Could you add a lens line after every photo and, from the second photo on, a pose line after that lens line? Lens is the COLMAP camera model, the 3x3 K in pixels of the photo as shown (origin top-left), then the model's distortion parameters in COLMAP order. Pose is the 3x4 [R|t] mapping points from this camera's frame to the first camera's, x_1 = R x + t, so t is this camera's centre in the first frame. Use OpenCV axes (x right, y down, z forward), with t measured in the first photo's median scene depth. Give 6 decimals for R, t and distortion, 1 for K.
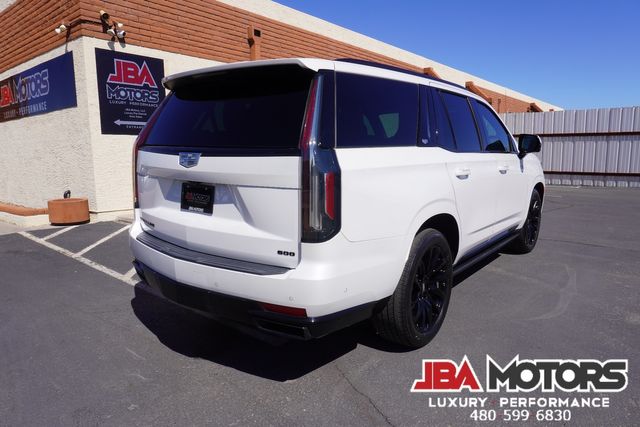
lens RADIAL K [[425.7, 0, 321.2], [0, 425.7, 209.9], [0, 0, 1]] dist [-0.051772, 0.027846]
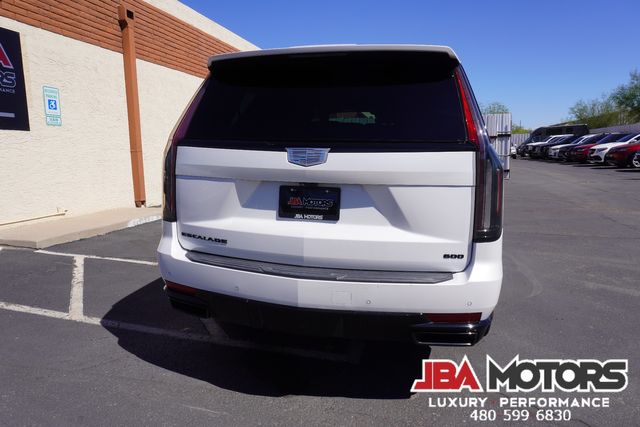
lens RADIAL K [[425.7, 0, 321.7], [0, 425.7, 210.8], [0, 0, 1]] dist [-0.051772, 0.027846]
pose [[0.913490, -0.052330, 0.403483, -0.207032], [0.053073, 0.998547, 0.009349, -0.006465], [-0.403385, 0.012874, 0.914940, 0.078936]]
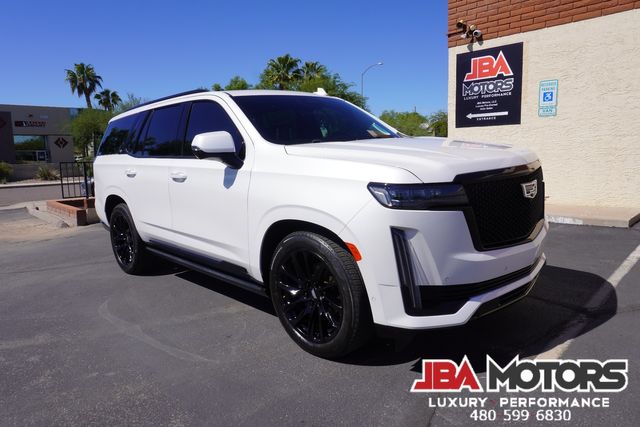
lens RADIAL K [[425.7, 0, 319.6], [0, 425.7, 208.2], [0, 0, 1]] dist [-0.051772, 0.027846]
pose [[-0.123375, 0.149188, -0.981082, 0.692974], [-0.098687, 0.981890, 0.161721, -0.109978], [0.987441, 0.116773, -0.106418, 0.751600]]
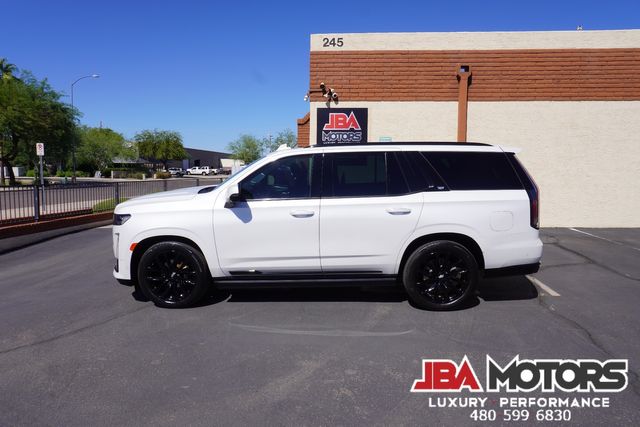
lens RADIAL K [[425.7, 0, 319.1], [0, 425.7, 206.5], [0, 0, 1]] dist [-0.051772, 0.027846]
pose [[0.555045, 0.095094, -0.826367, 0.718537], [-0.125480, 0.991648, 0.029832, -0.077077], [0.822302, 0.087134, 0.562341, 0.166596]]
